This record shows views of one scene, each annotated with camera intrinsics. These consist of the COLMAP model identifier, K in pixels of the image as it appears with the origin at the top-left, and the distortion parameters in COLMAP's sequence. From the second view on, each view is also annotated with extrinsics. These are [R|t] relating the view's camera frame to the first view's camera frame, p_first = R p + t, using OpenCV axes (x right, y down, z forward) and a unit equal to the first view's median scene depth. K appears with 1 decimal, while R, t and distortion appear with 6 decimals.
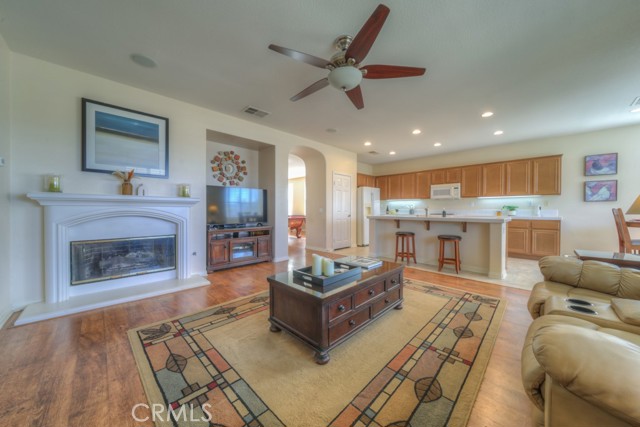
lens RADIAL K [[228.0, 0, 321.5], [0, 228.0, 212.1], [0, 0, 1]] dist [-0.000457, -0.000881]
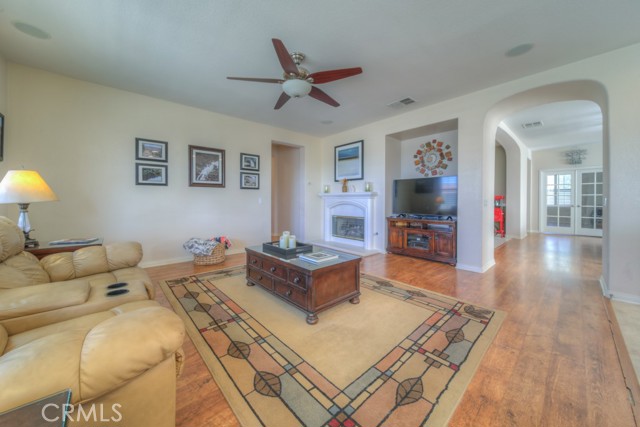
lens RADIAL K [[228.0, 0, 318.5], [0, 228.0, 205.8], [0, 0, 1]] dist [-0.000457, -0.000881]
pose [[-0.072421, 0.024750, -0.997067, 0.605733], [-0.009035, 0.999635, 0.025470, -0.007241], [0.997333, 0.010854, -0.072171, 0.576199]]
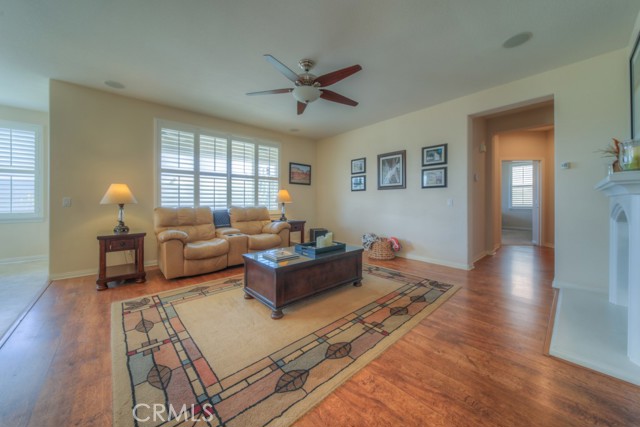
lens RADIAL K [[228.0, 0, 315.2], [0, 228.0, 202.6], [0, 0, 1]] dist [-0.000457, -0.000881]
pose [[-0.997263, -0.001701, 0.073920, -0.001365], [-0.001119, 0.999968, 0.007913, -0.005821], [-0.073931, 0.007808, -0.997233, 1.049909]]
